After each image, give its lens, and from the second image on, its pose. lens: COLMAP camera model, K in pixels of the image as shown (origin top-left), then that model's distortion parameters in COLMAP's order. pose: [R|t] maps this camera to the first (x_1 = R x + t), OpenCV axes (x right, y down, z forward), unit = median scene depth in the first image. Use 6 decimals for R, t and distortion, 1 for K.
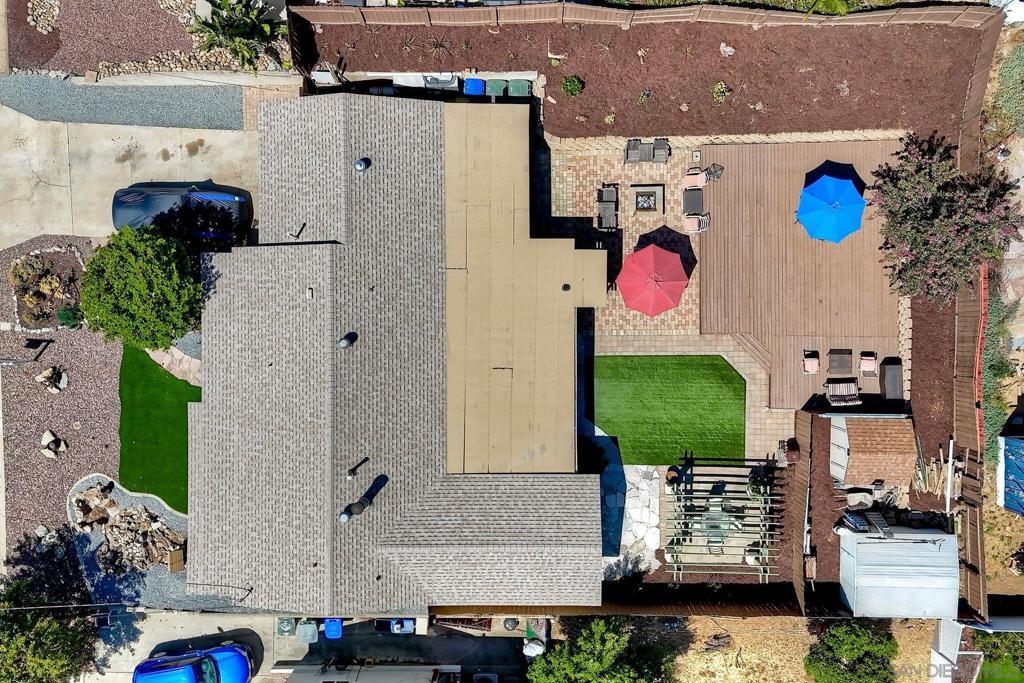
lens RADIAL K [[912.5, 0, 516.5], [0, 912.5, 336.4], [0, 0, 1]] dist [0.081108, -0.105743]
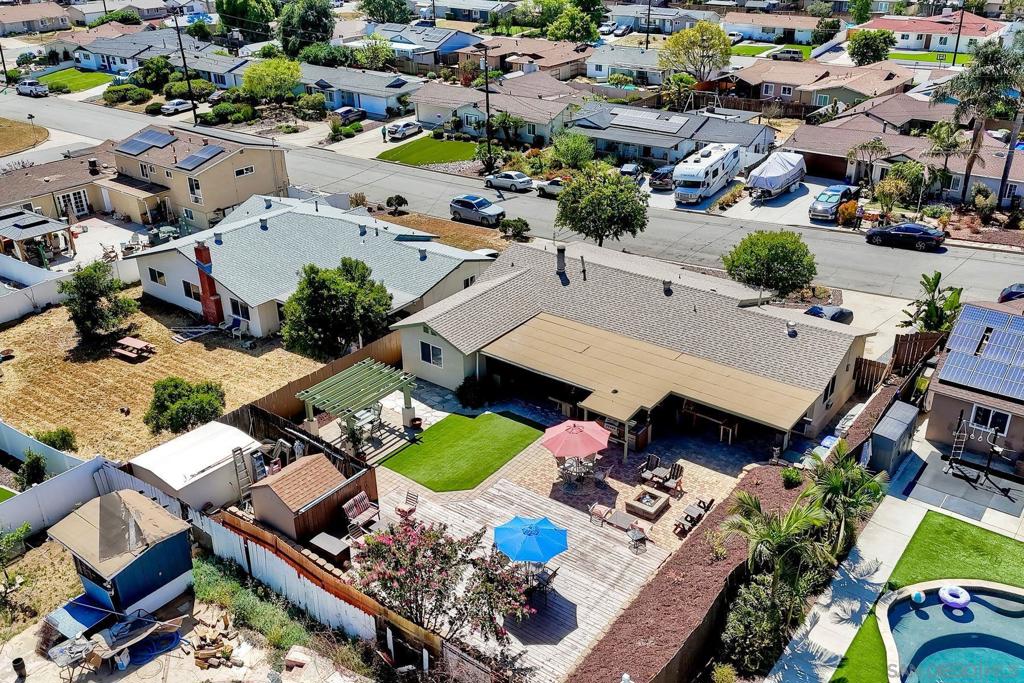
lens RADIAL K [[912.5, 0, 513.7], [0, 912.5, 335.5], [0, 0, 1]] dist [0.081108, -0.105743]
pose [[-0.607715, 0.370362, -0.702506, 0.837986], [-0.793869, -0.259558, 0.549910, -0.520990], [0.021325, 0.891886, 0.451757, 0.416622]]
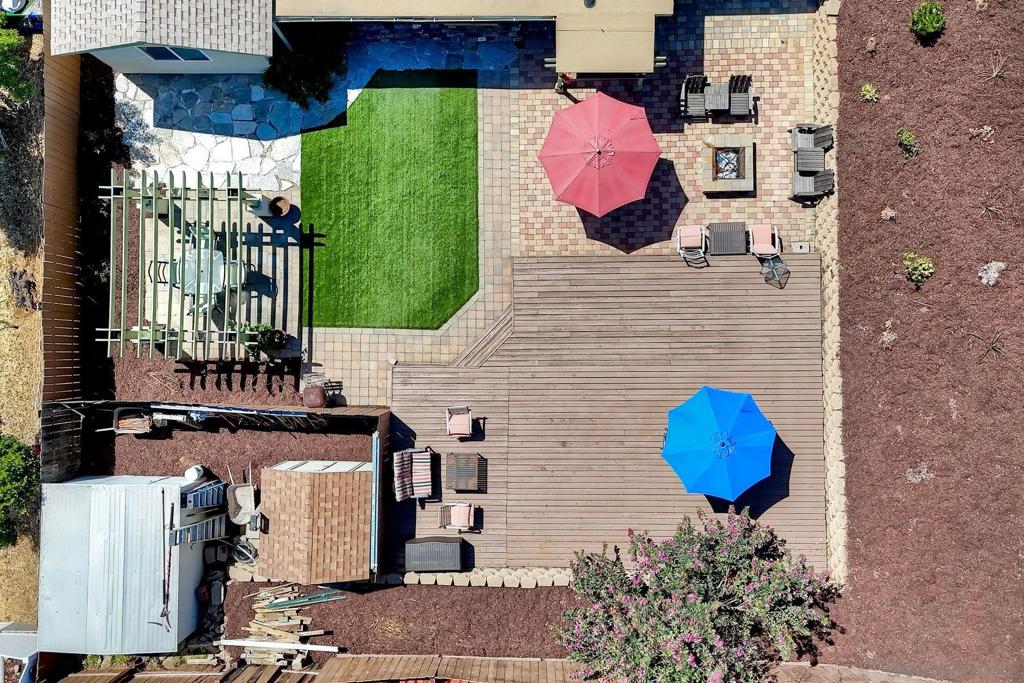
lens RADIAL K [[912.5, 0, 514.7], [0, 912.5, 342.0], [0, 0, 1]] dist [0.081108, -0.105743]
pose [[-0.001602, 0.999952, 0.009703, 0.256042], [-0.999879, -0.001752, 0.015469, -0.014239], [0.015486, -0.009677, 0.999833, 0.384760]]
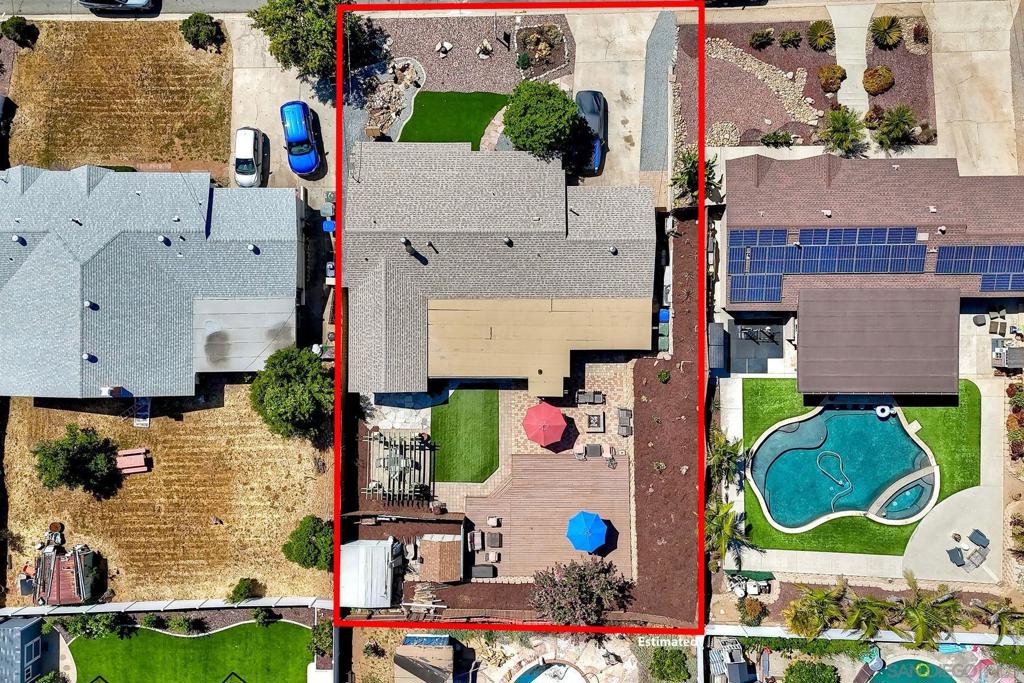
lens RADIAL K [[912.5, 0, 505.2], [0, 912.5, 322.8], [0, 0, 1]] dist [0.081108, -0.105743]
pose [[-0.002831, 0.999996, 0.000525, -0.033186], [-0.999914, -0.002838, 0.012792, -0.010689], [0.012794, -0.000489, 0.999918, -0.616881]]
